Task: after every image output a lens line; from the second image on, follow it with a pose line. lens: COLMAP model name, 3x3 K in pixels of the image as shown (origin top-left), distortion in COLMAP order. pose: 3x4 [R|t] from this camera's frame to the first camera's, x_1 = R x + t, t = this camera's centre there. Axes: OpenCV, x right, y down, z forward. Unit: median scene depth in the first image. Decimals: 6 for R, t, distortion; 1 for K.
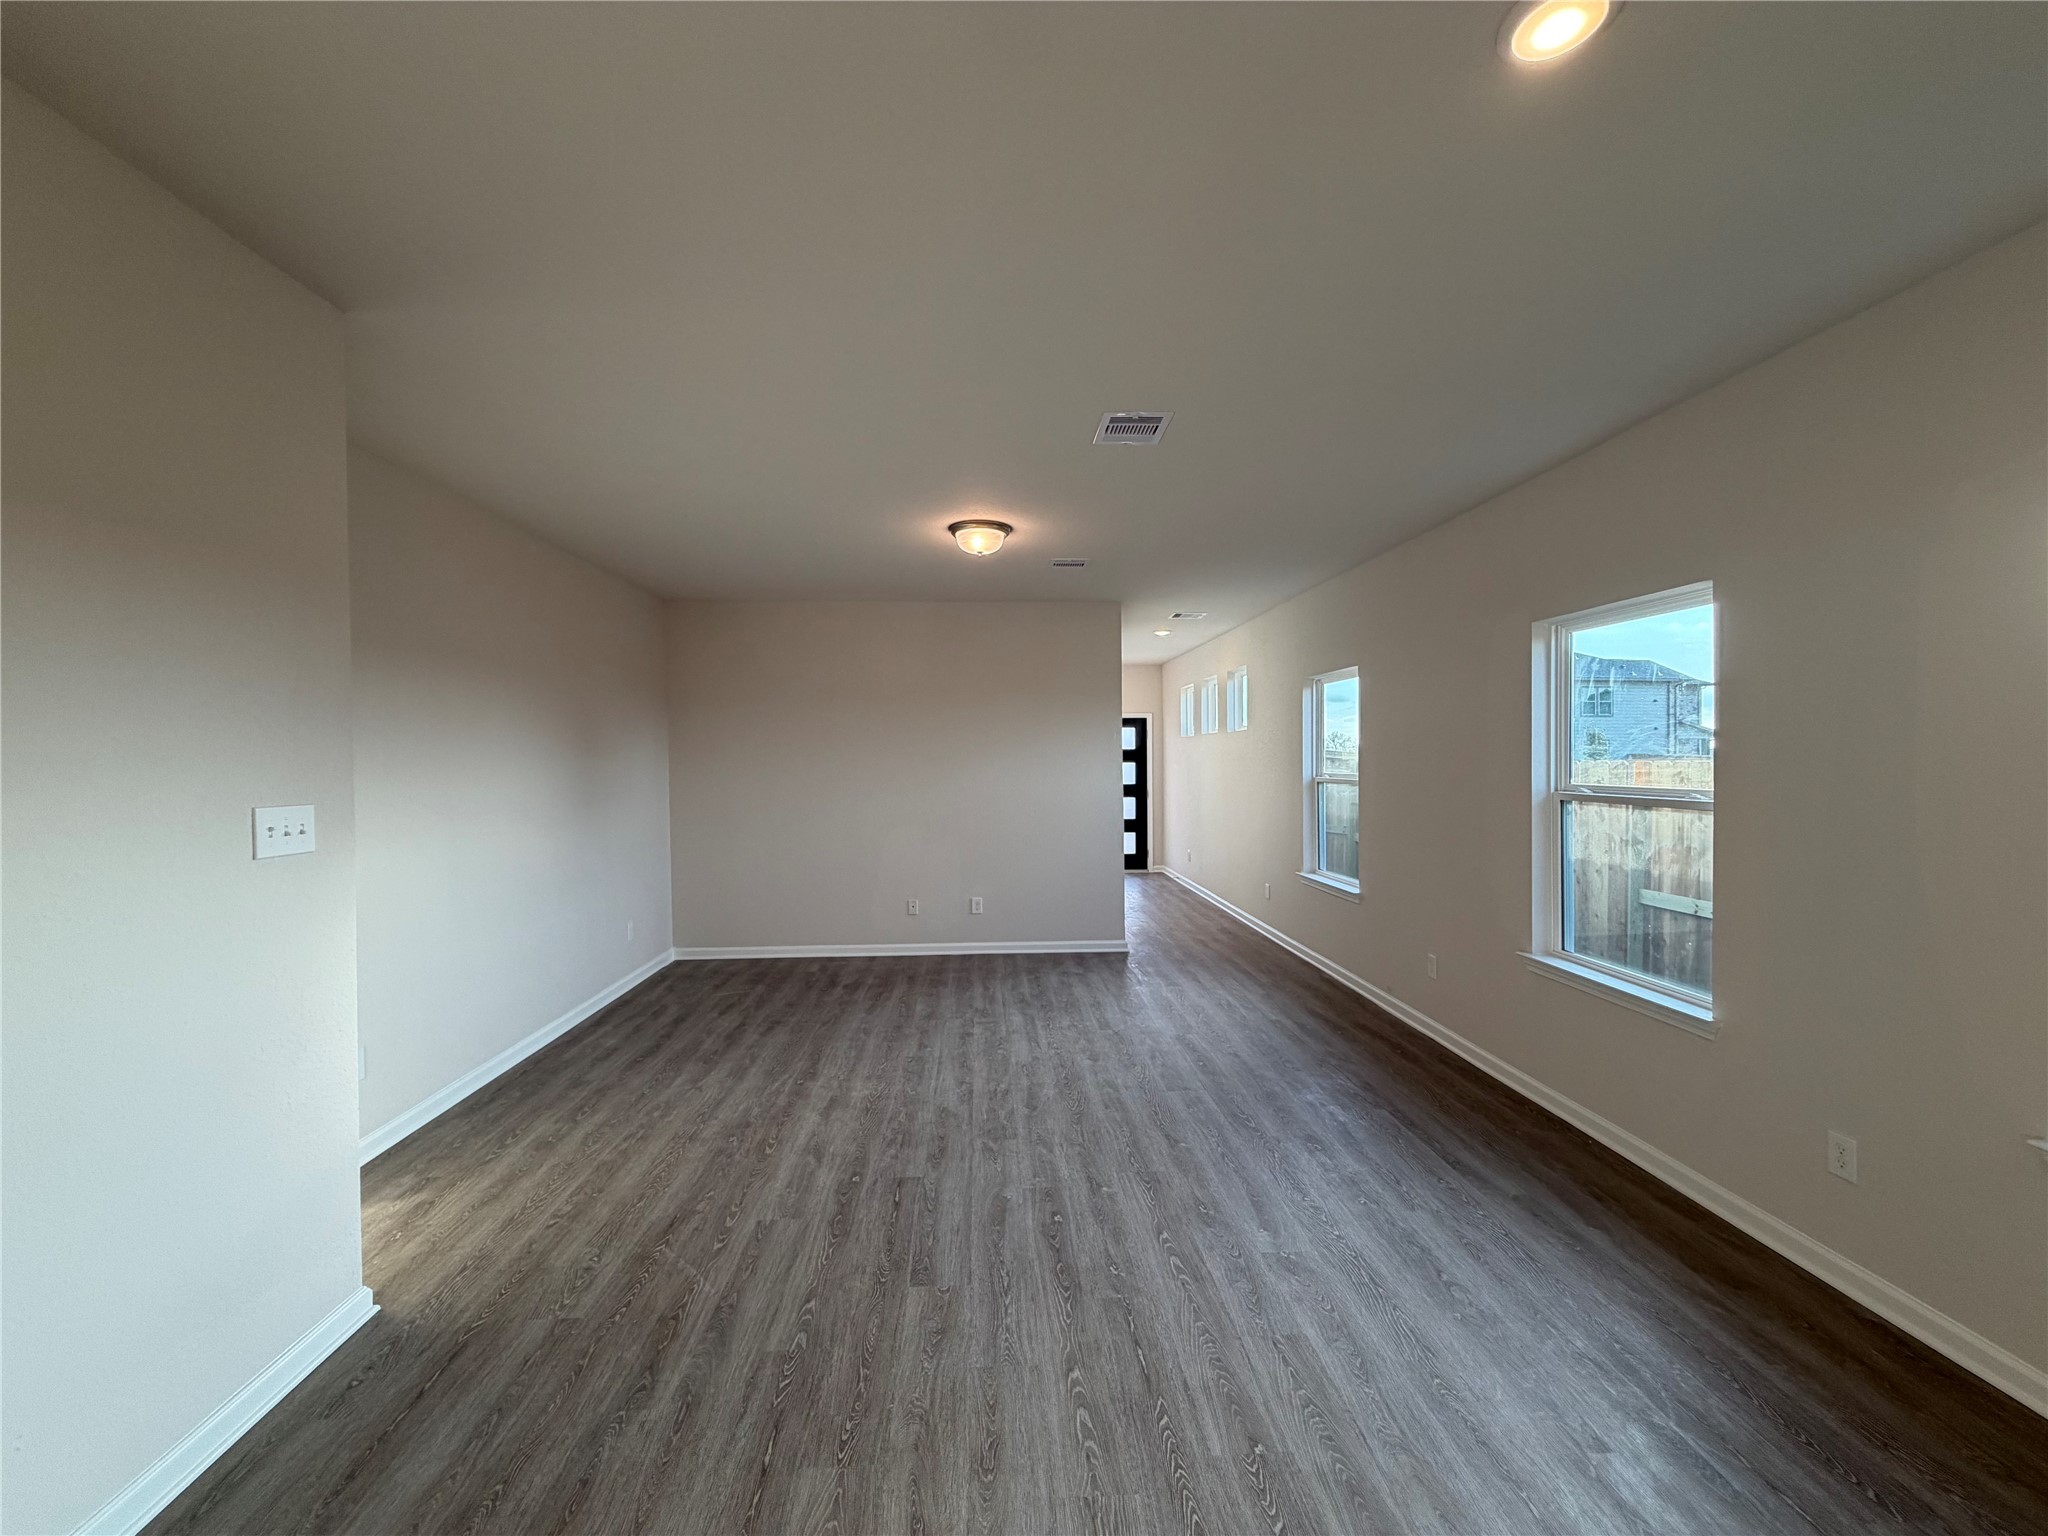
lens RADIAL K [[818.5, 0, 1023.4], [0, 818.5, 769.1], [0, 0, 1]] dist [0.000187, 0.000291]
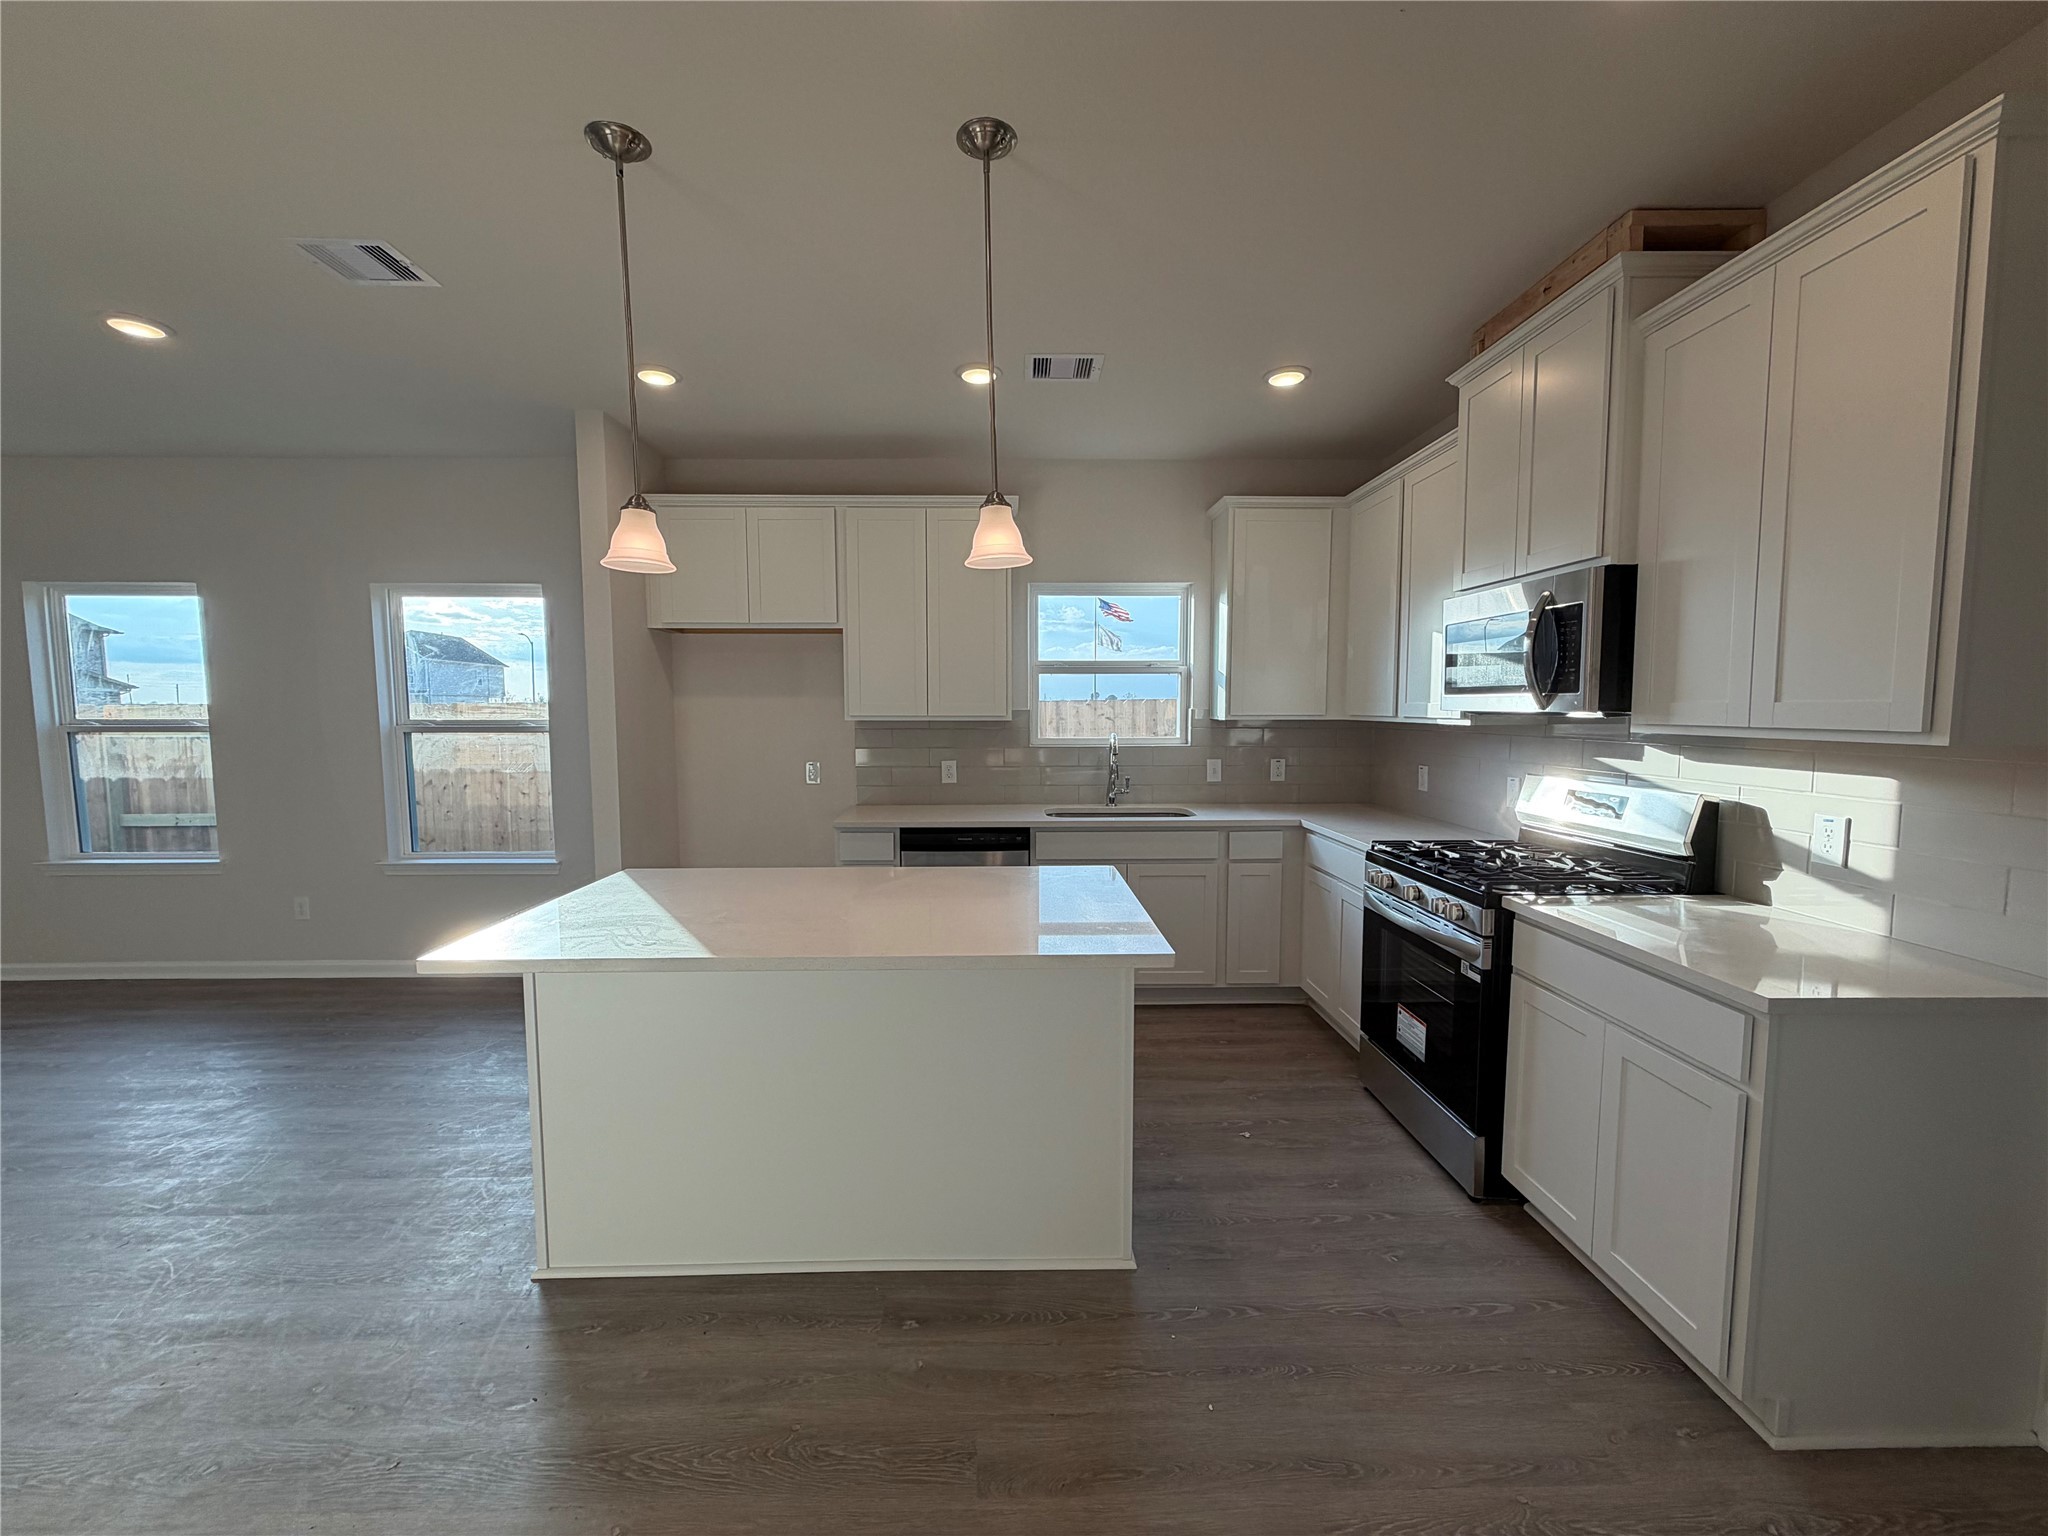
lens RADIAL K [[818.5, 0, 1022.4], [0, 818.5, 778.2], [0, 0, 1]] dist [0.000187, 0.000291]
pose [[0.029040, -0.065648, 0.997420, -0.545537], [0.014243, 0.997767, 0.065256, 0.046807], [-0.999477, 0.012311, 0.029910, -0.482739]]
